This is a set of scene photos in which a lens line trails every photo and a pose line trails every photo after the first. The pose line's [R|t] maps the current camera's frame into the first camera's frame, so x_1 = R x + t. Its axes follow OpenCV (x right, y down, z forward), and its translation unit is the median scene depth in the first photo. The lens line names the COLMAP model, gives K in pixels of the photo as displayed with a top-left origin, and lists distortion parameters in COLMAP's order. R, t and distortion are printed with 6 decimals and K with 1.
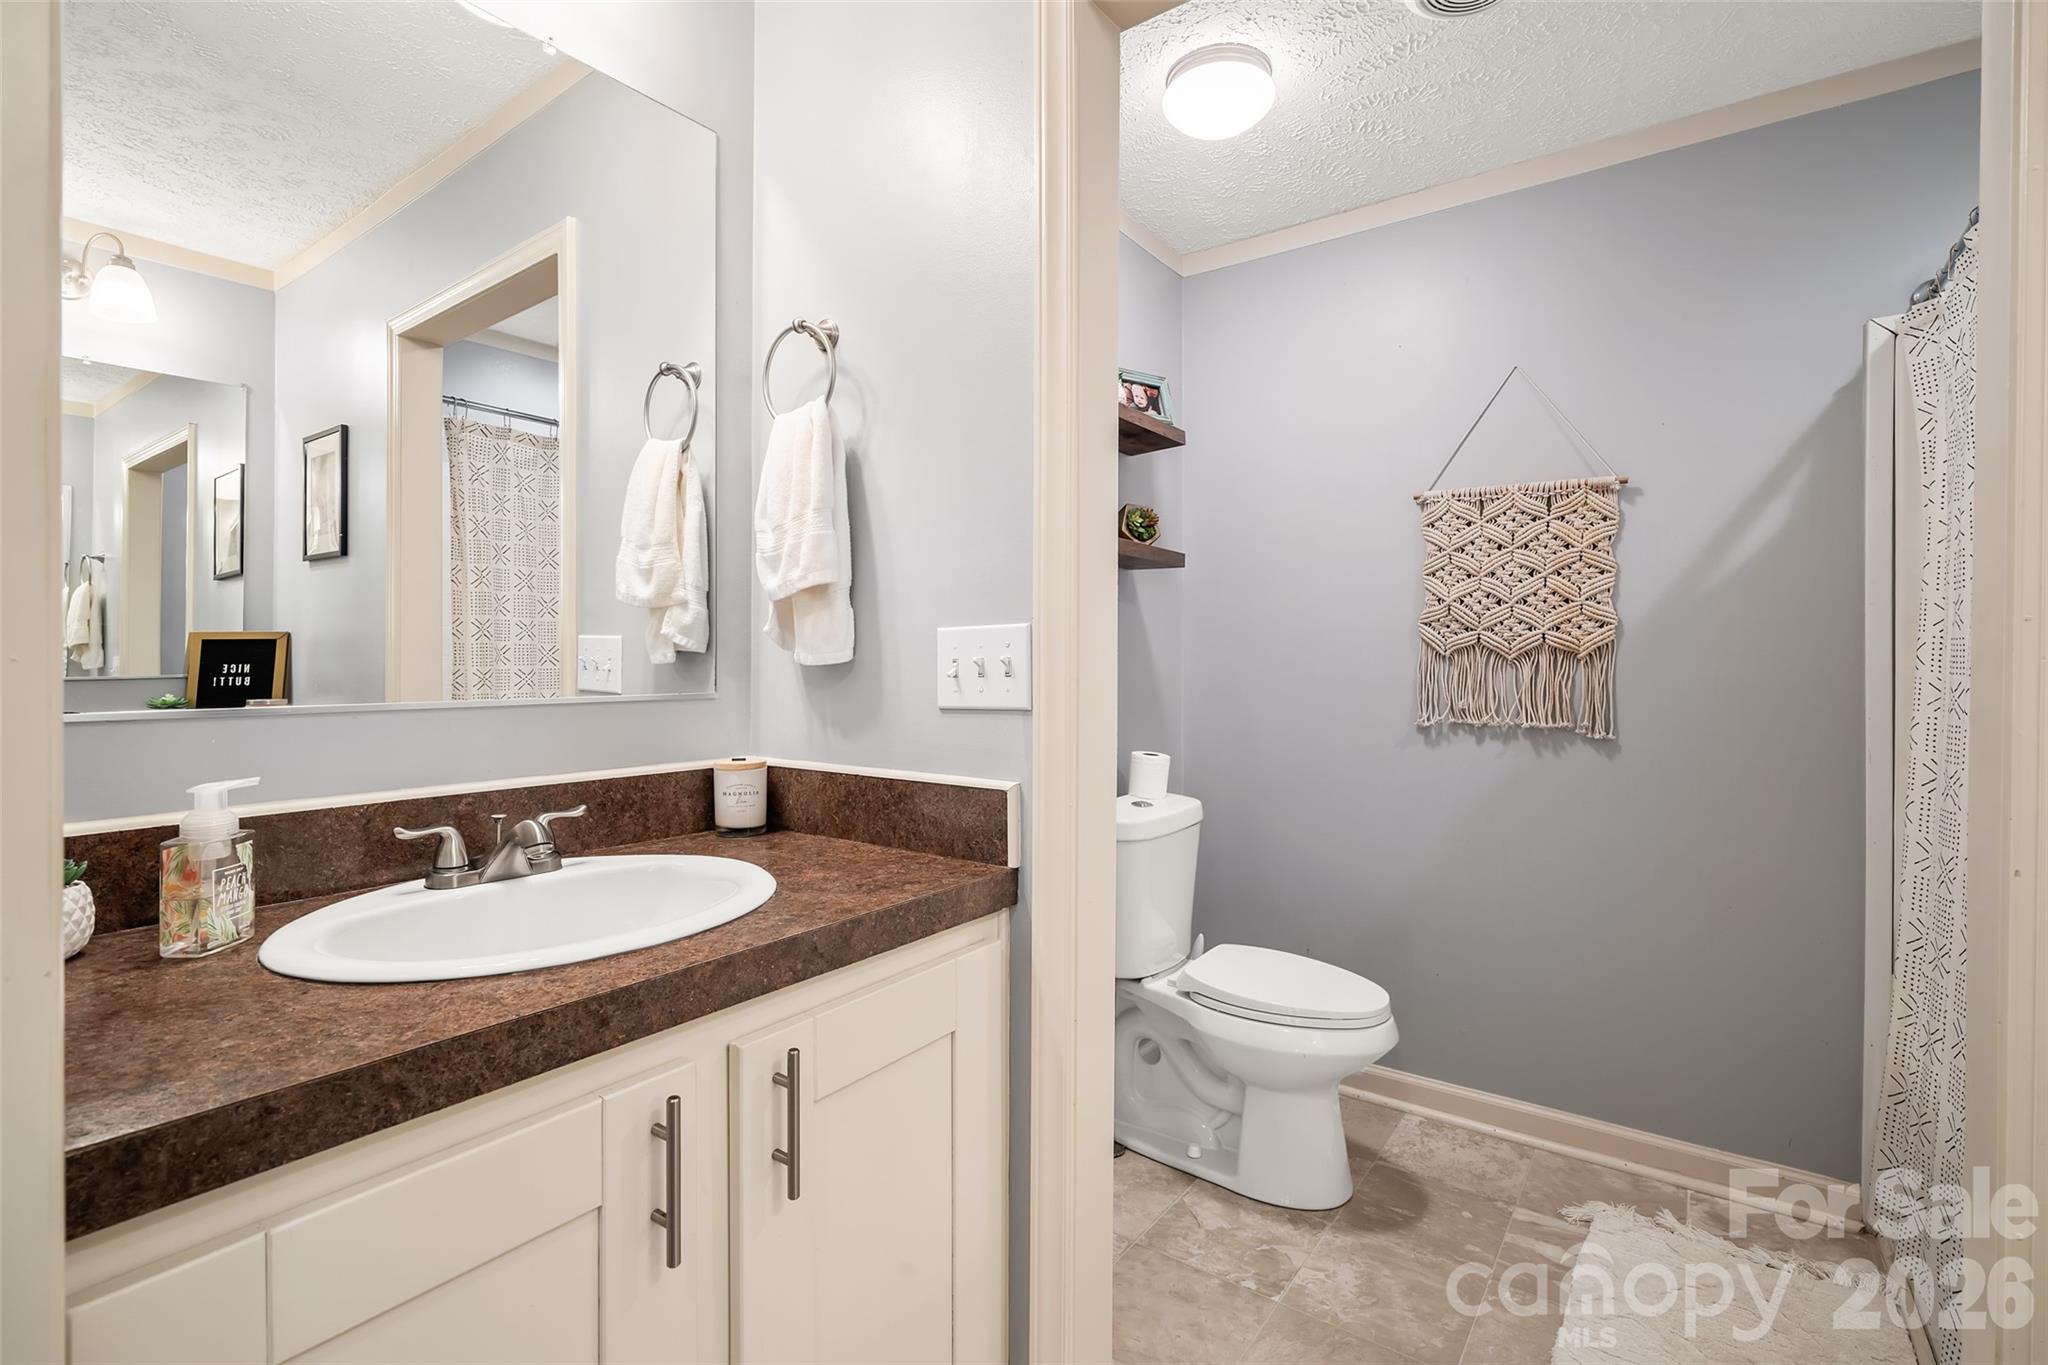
lens RADIAL K [[931.0, 0, 1025.9], [0, 931.0, 670.1], [0, 0, 1]] dist [0.003931, 0.000421]
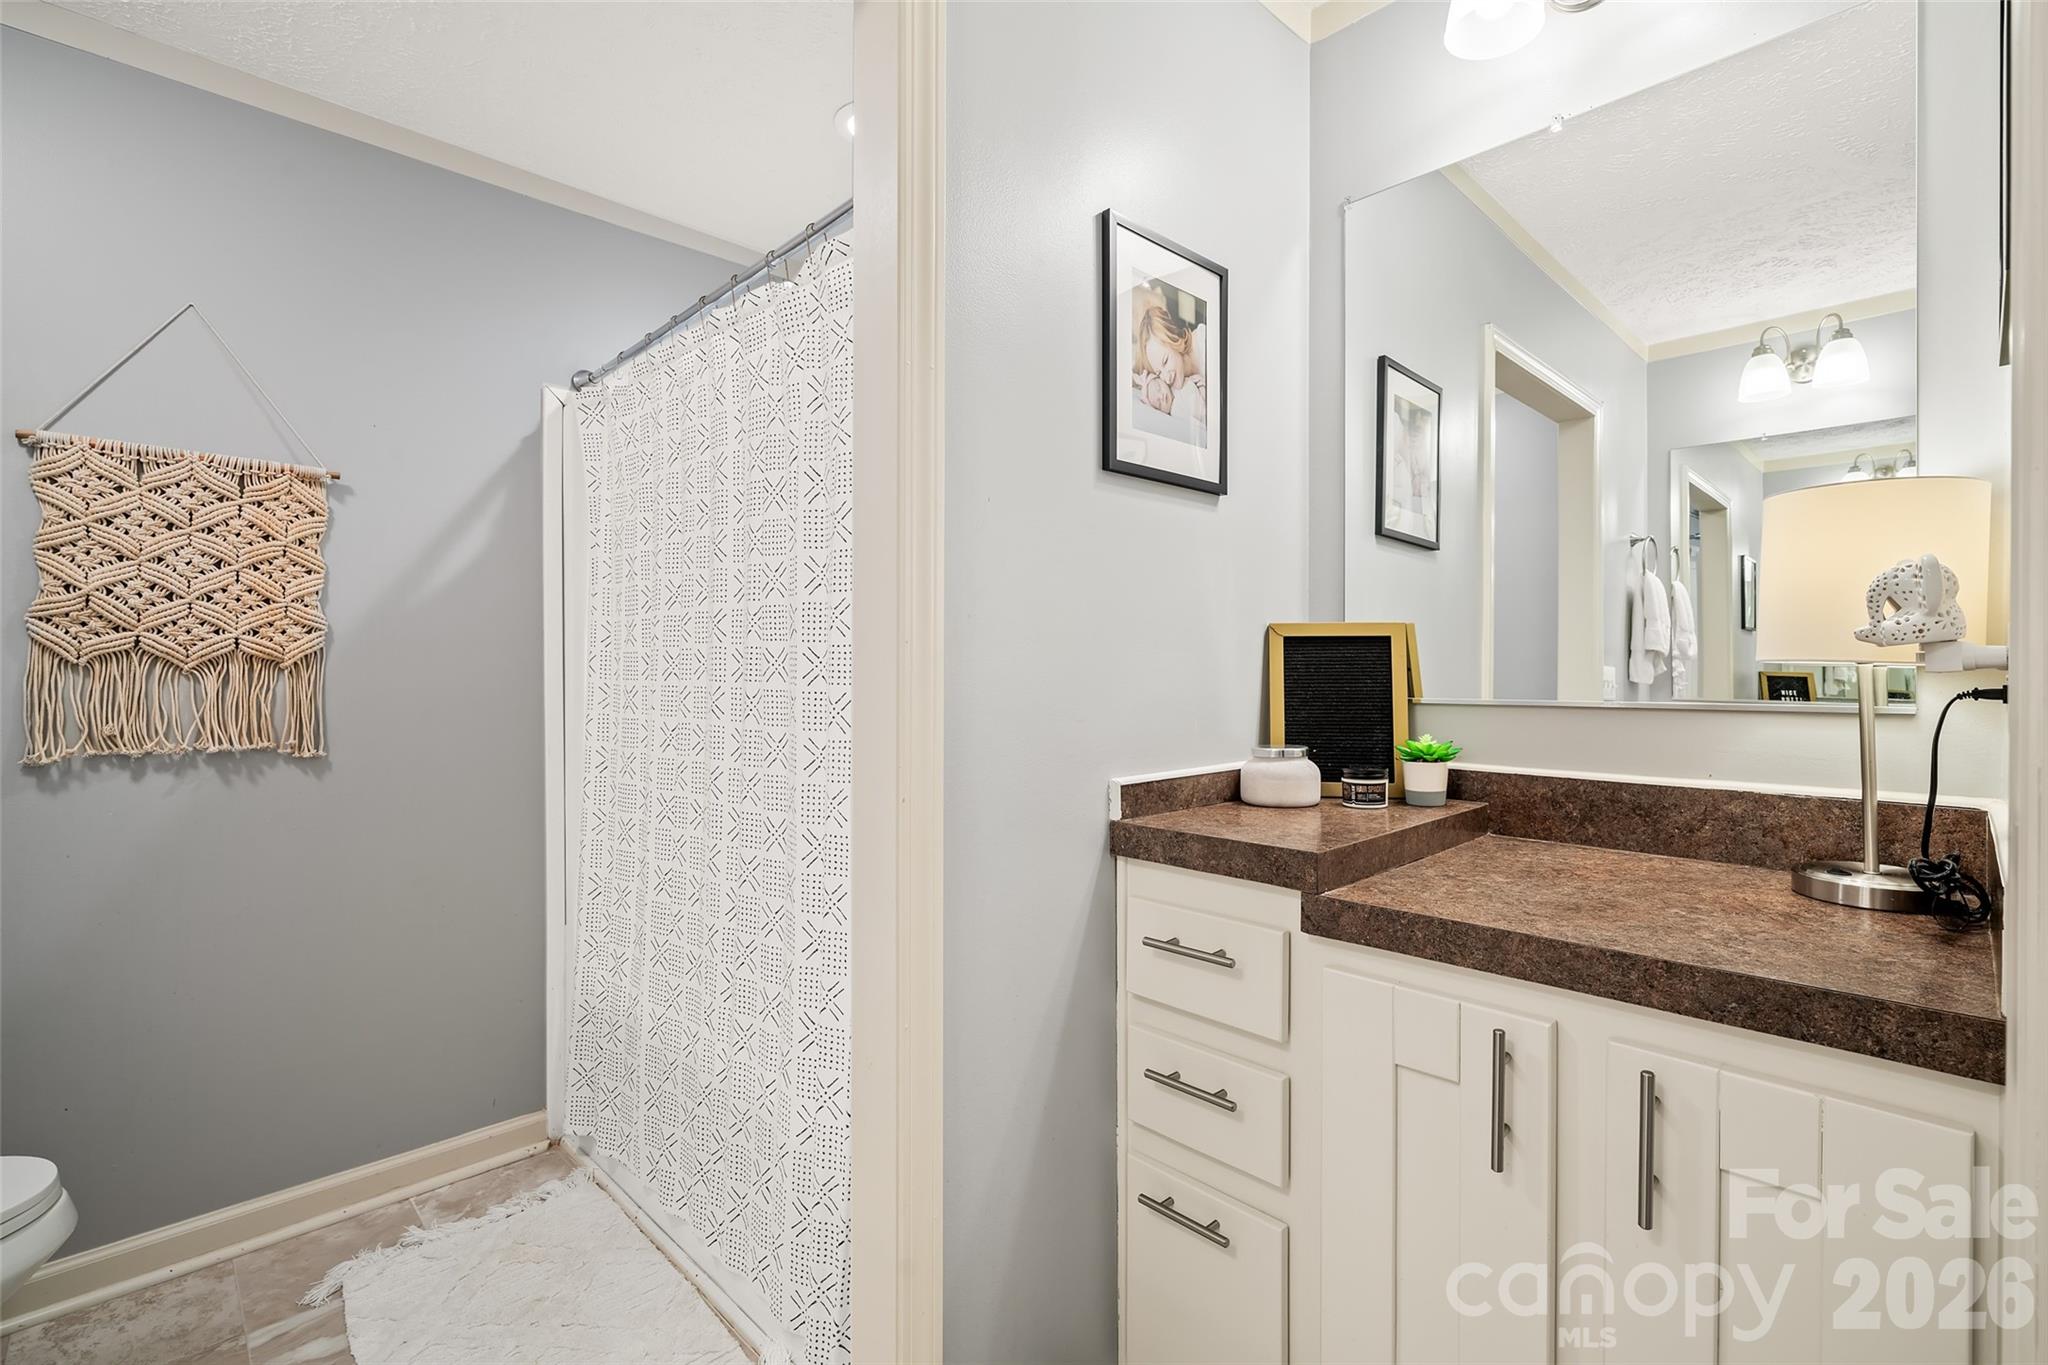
lens RADIAL K [[931.0, 0, 1025.2], [0, 931.0, 676.1], [0, 0, 1]] dist [0.003931, 0.000421]
pose [[0.175175, -0.007671, 0.984507, -0.145149], [0.012632, 0.999905, 0.005544, -0.000770], [-0.984456, 0.011465, 0.175255, 0.156363]]
